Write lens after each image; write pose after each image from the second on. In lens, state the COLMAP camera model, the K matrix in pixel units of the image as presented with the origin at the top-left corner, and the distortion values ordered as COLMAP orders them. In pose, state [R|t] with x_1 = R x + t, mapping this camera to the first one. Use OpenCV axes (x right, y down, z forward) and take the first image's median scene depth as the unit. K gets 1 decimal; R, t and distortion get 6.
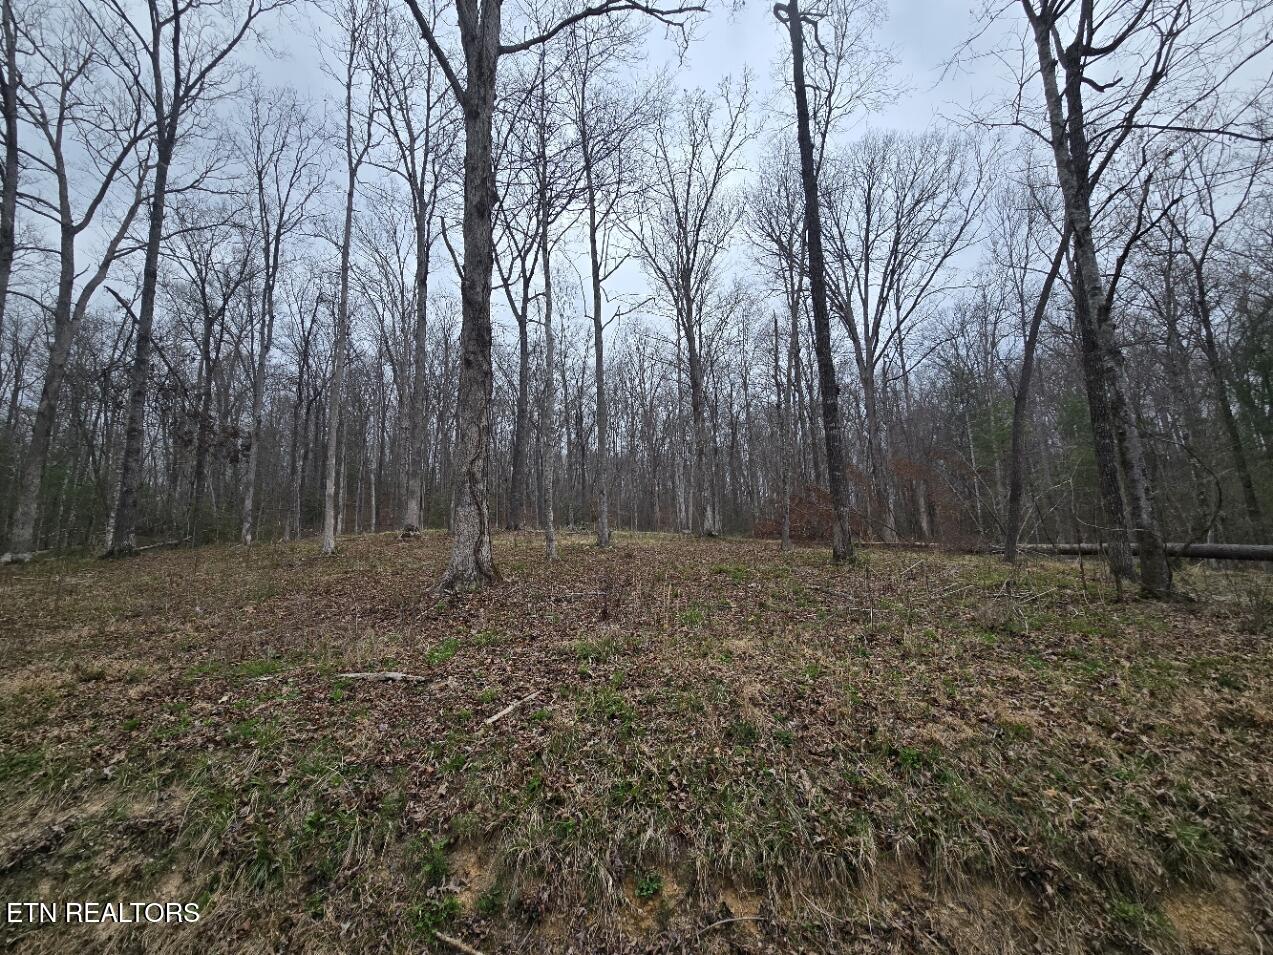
lens RADIAL K [[518.5, 0, 636.8], [0, 518.5, 475.6], [0, 0, 1]] dist [-0.009503, 0.002380]
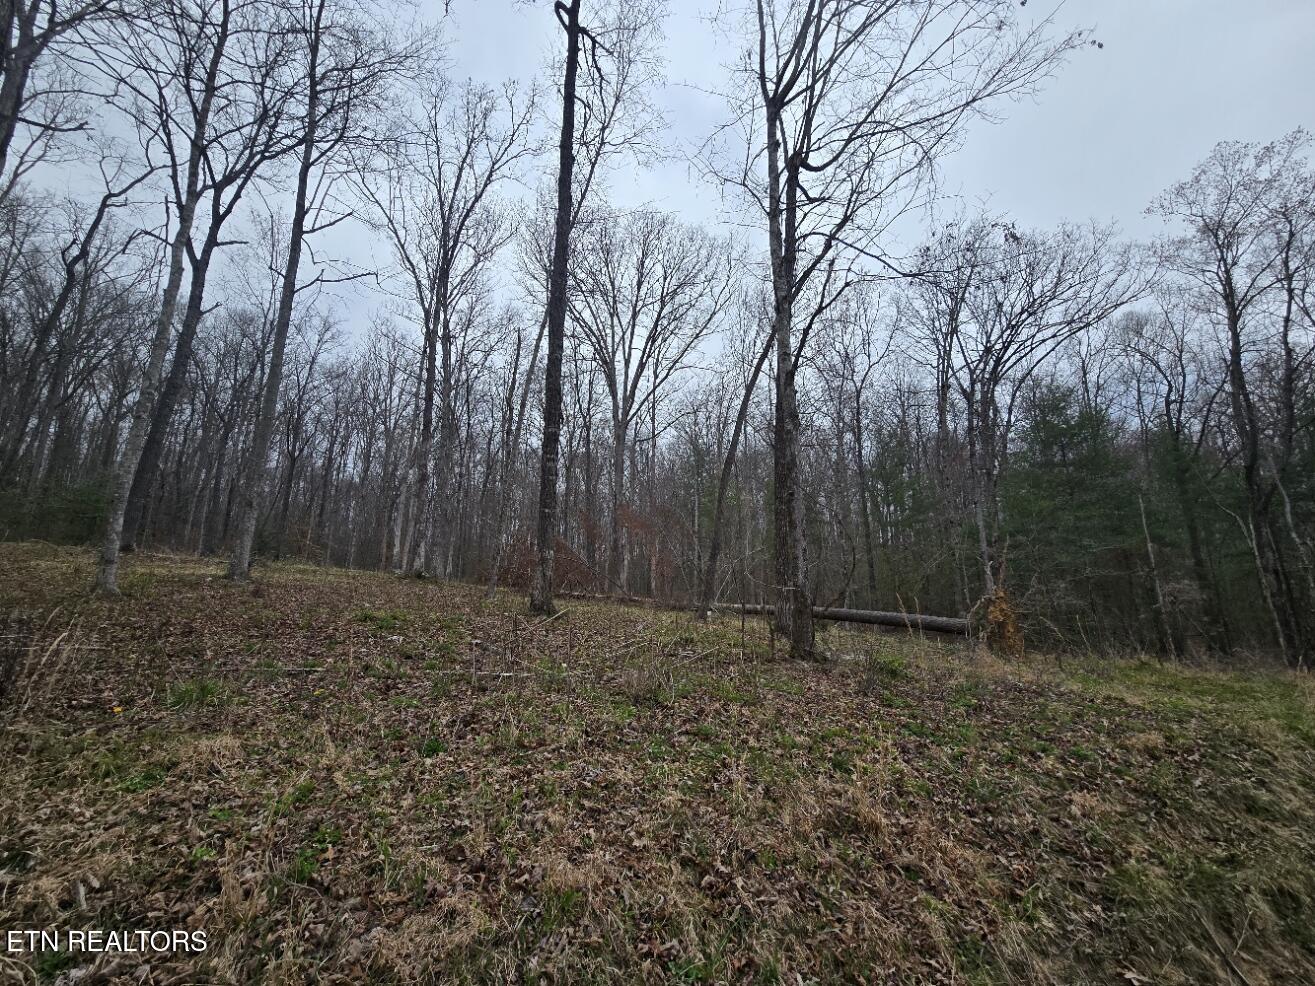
lens RADIAL K [[537.9, 0, 657.5], [0, 537.9, 493.0], [0, 0, 1]] dist [-0.013251, -0.000098]
pose [[0.875265, 0.139323, 0.463142, 0.077882], [-0.113601, 0.990042, -0.083138, 0.012730], [-0.470113, 0.020155, 0.882376, 0.066416]]
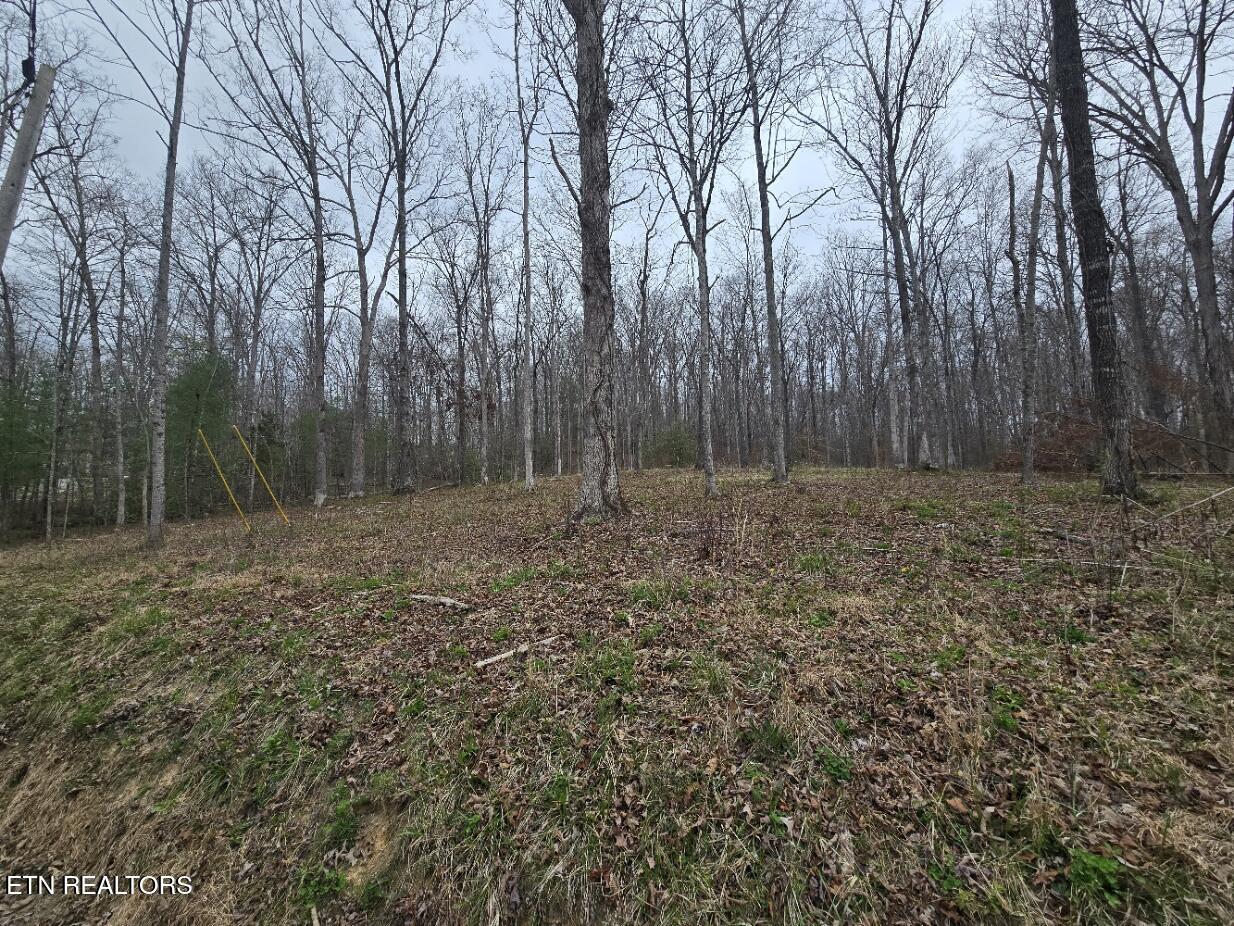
lens RADIAL K [[507.6, 0, 609.7], [0, 507.6, 457.8], [0, 0, 1]] dist [-0.003613, 0.000272]
pose [[0.899267, -0.030425, -0.436340, 0.051722], [0.064804, 0.995836, 0.064120, 0.016487], [0.432572, -0.085938, 0.897494, 0.064619]]
